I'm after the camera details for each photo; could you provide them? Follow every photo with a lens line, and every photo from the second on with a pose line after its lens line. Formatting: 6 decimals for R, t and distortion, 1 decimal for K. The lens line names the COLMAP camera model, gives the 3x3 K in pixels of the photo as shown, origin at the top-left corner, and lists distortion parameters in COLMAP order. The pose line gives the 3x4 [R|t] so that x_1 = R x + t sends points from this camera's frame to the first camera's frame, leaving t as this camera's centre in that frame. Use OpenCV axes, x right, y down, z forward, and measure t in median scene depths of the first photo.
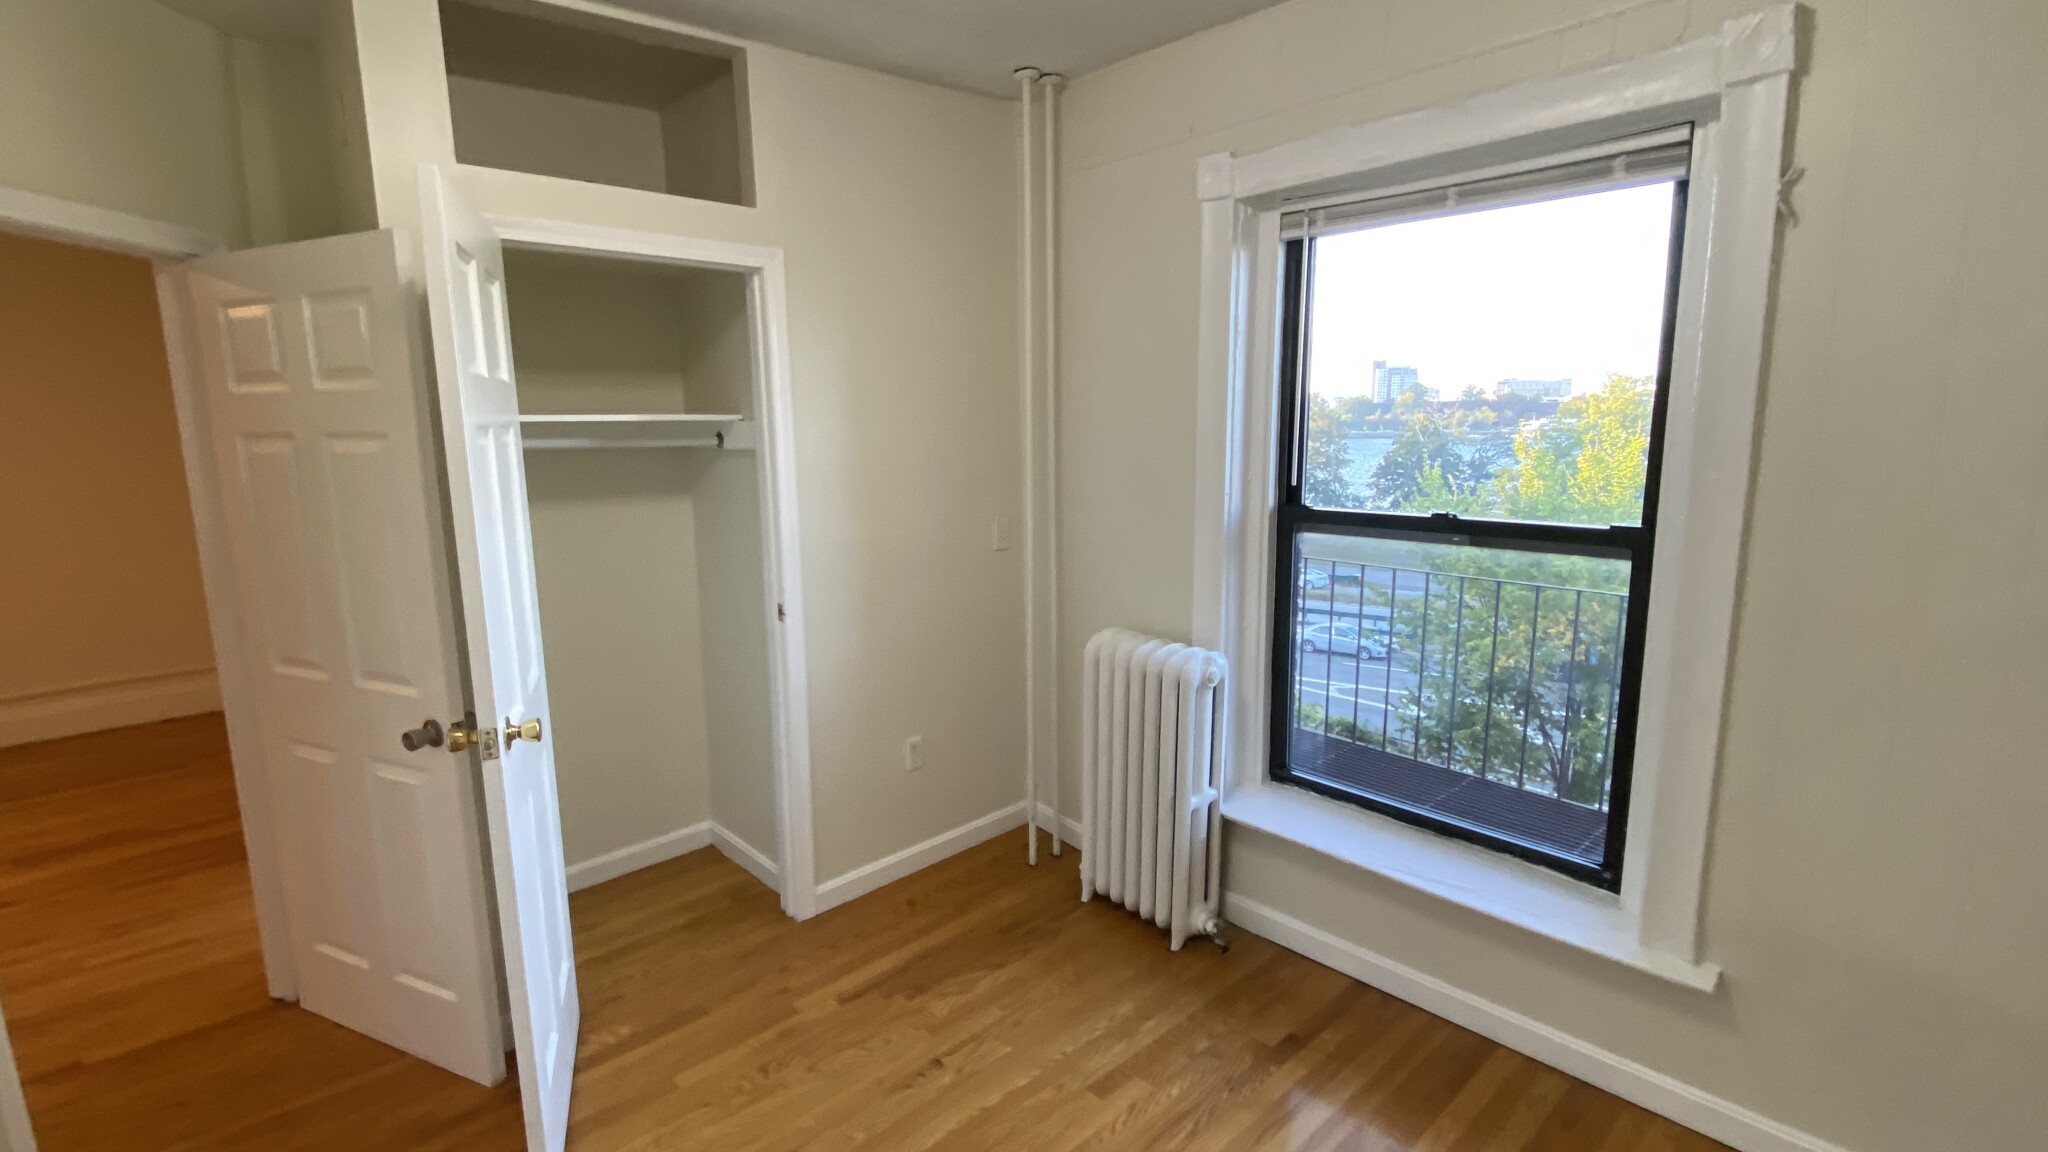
lens RADIAL K [[912.2, 0, 1024.0], [0, 912.2, 576.0], [0, 0, 1]] dist [0.014819, -0.018003]
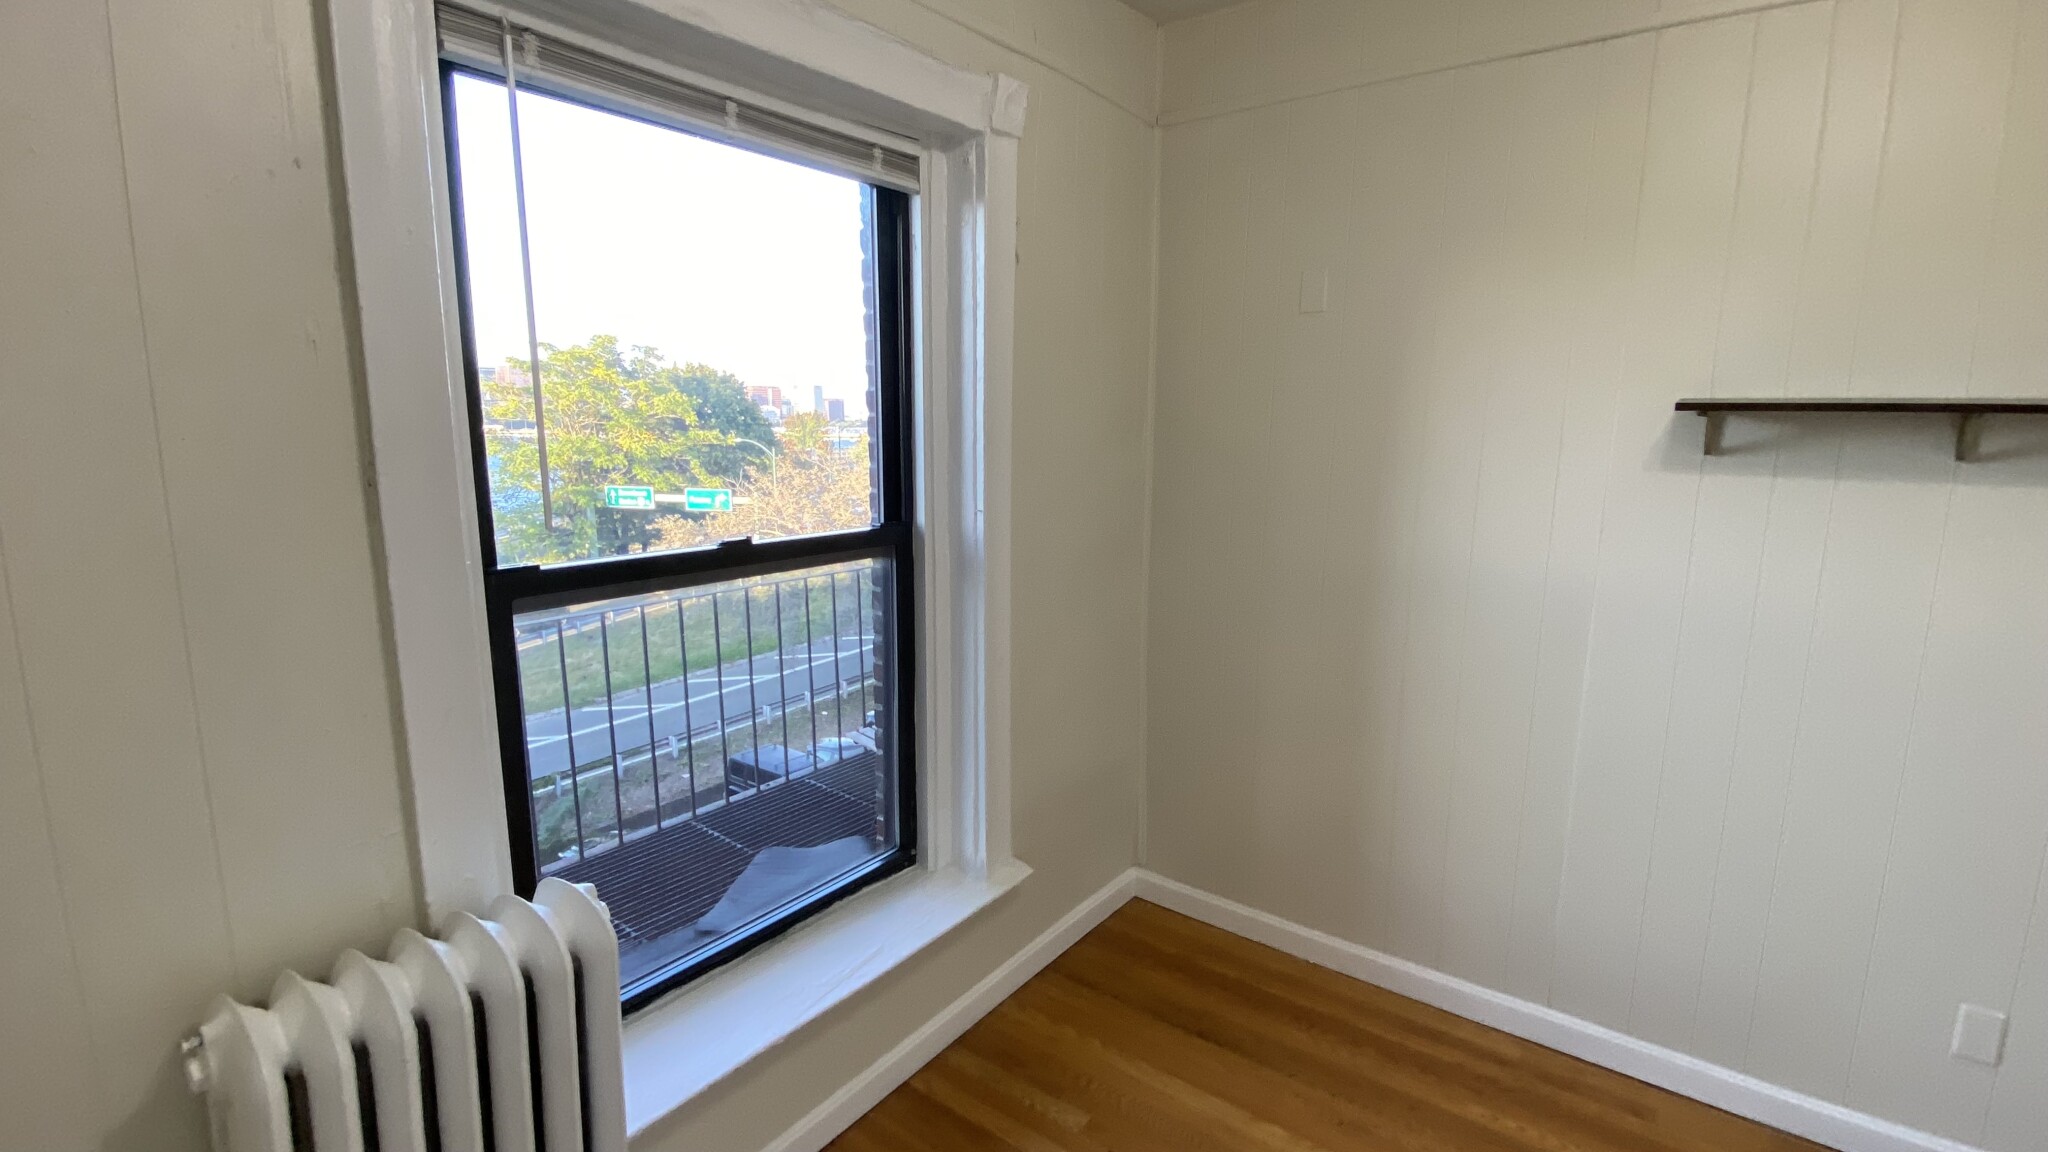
lens RADIAL K [[929.2, 0, 1027.5], [0, 929.2, 572.8], [0, 0, 1]] dist [0.044049, -0.038221]
pose [[-0.179332, -0.154237, 0.971623, -0.356390], [0.167562, 0.968414, 0.184655, -0.150037], [-0.969414, 0.195922, -0.147823, 0.917695]]
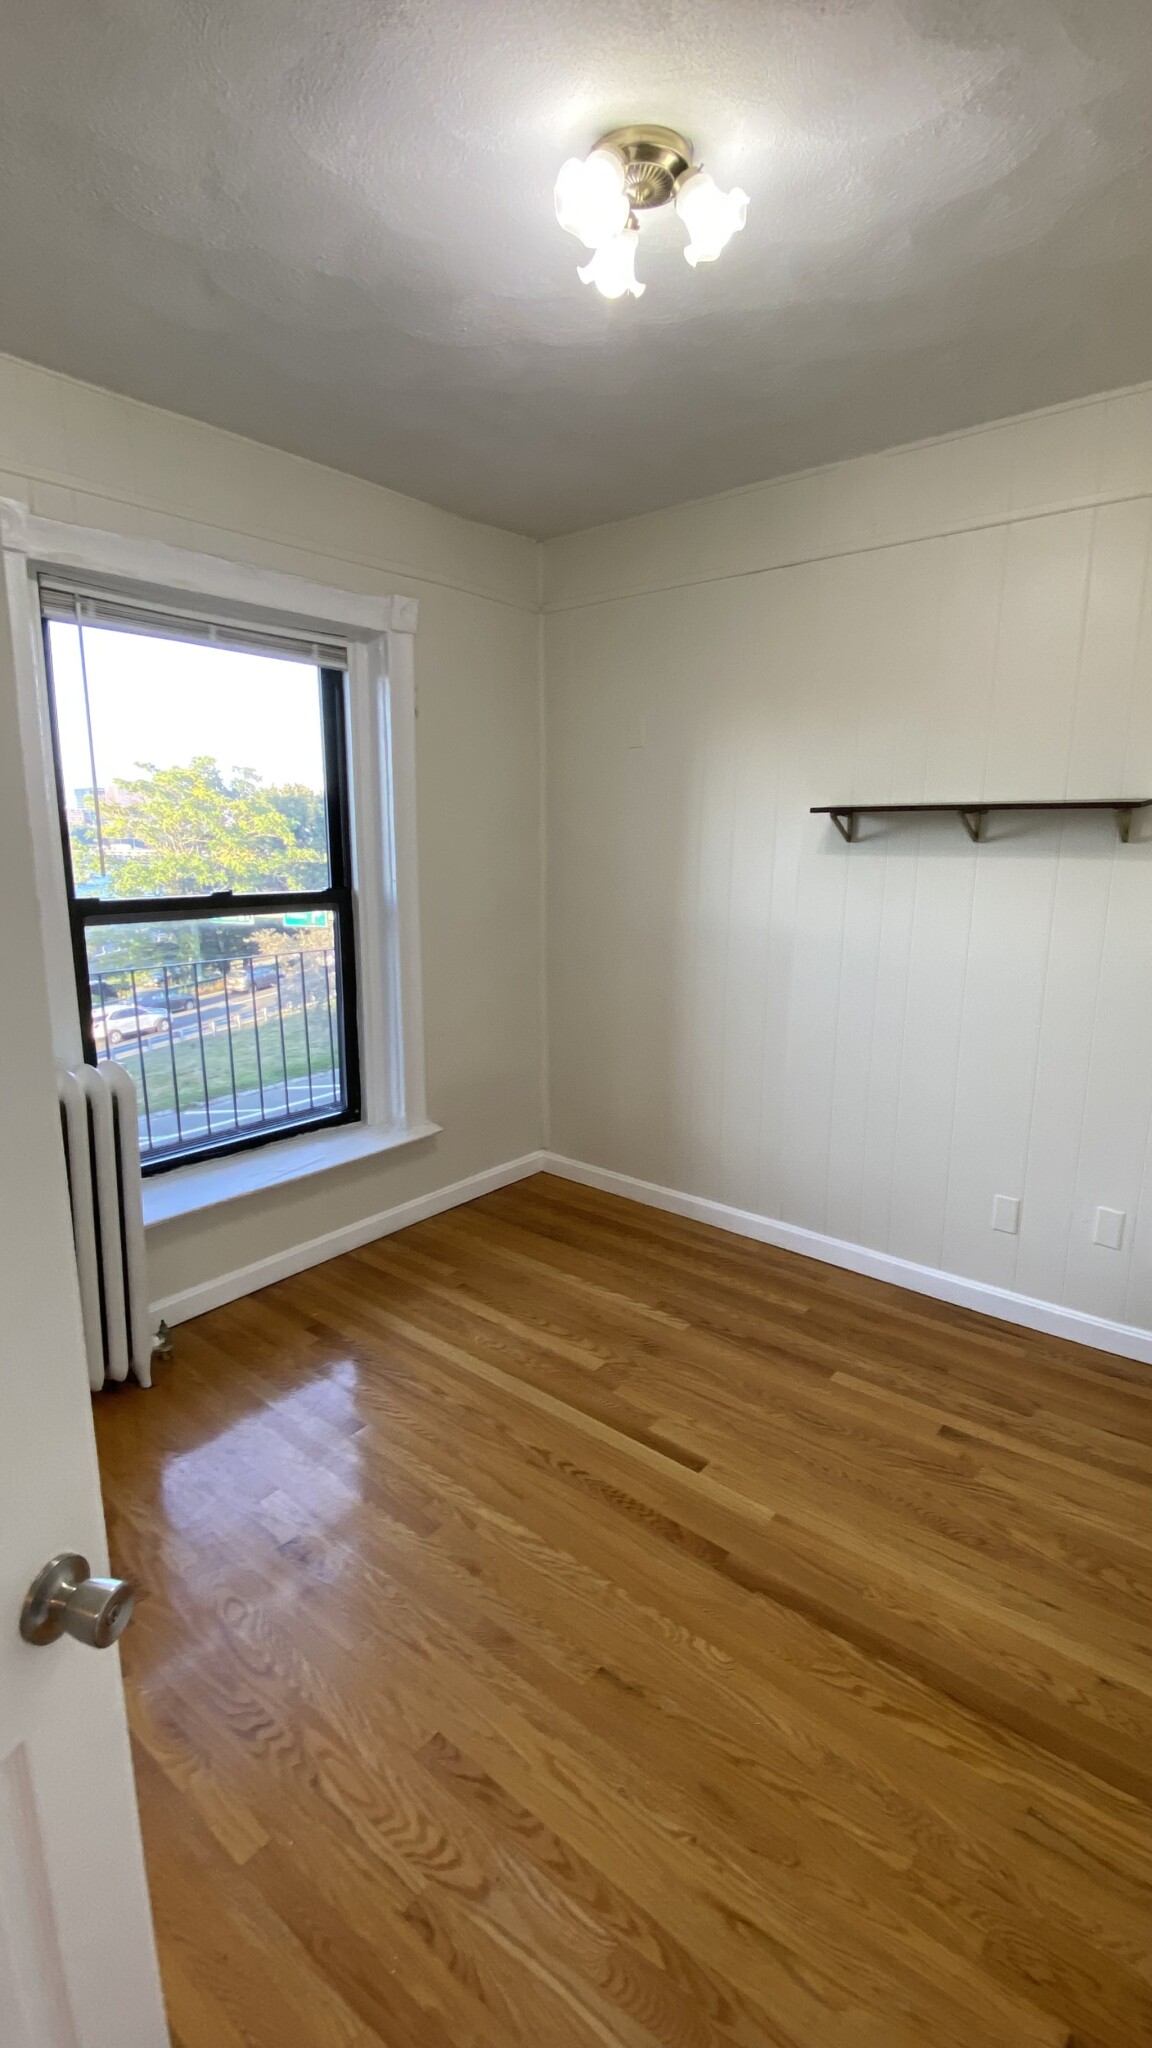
lens RADIAL K [[929.2, 0, 581.1], [0, 929.2, 1015.5], [0, 0, 1]] dist [0.044049, -0.038221]
pose [[-0.132015, -0.178481, 0.975047, -0.895214], [0.168144, 0.965369, 0.199475, -0.080254], [-0.976883, 0.190282, -0.097433, 0.708547]]
